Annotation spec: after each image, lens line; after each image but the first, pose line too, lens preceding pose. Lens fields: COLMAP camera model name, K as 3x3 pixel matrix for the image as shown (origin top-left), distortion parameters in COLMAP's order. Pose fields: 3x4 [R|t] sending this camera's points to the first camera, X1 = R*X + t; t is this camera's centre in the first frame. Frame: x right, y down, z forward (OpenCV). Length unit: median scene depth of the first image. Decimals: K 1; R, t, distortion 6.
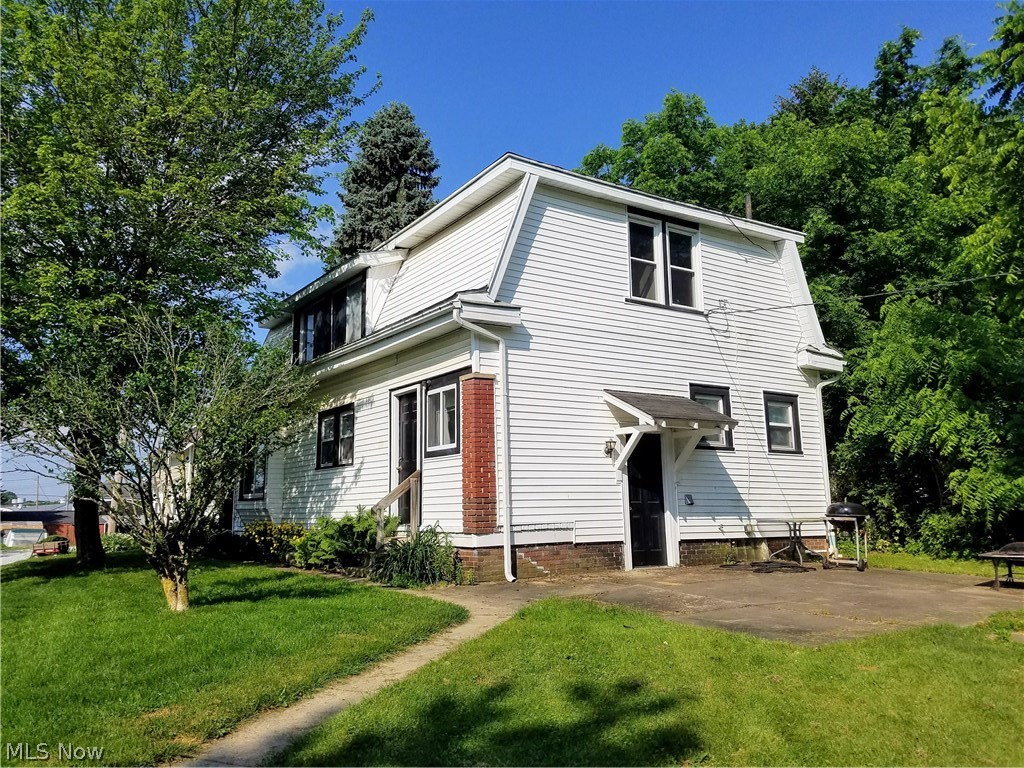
lens RADIAL K [[763.0, 0, 491.9], [0, 763.0, 385.2], [0, 0, 1]] dist [0.192870, -0.341991]
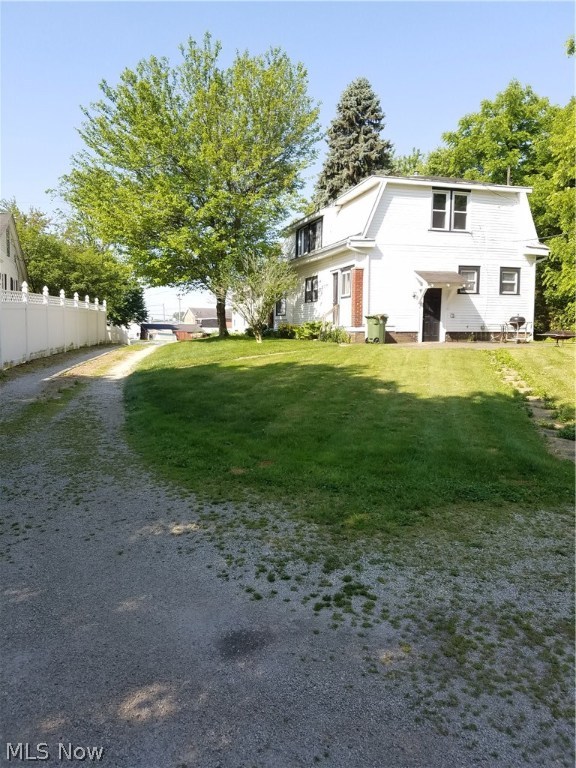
lens RADIAL K [[572.2, 0, 282.2], [0, 572.2, 372.6], [0, 0, 1]] dist [0.192870, -0.341991]
pose [[0.953767, 0.044749, -0.297198, 0.277366], [0.025819, 0.972999, 0.229362, -0.100742], [0.299437, -0.226432, 0.926858, -0.818938]]
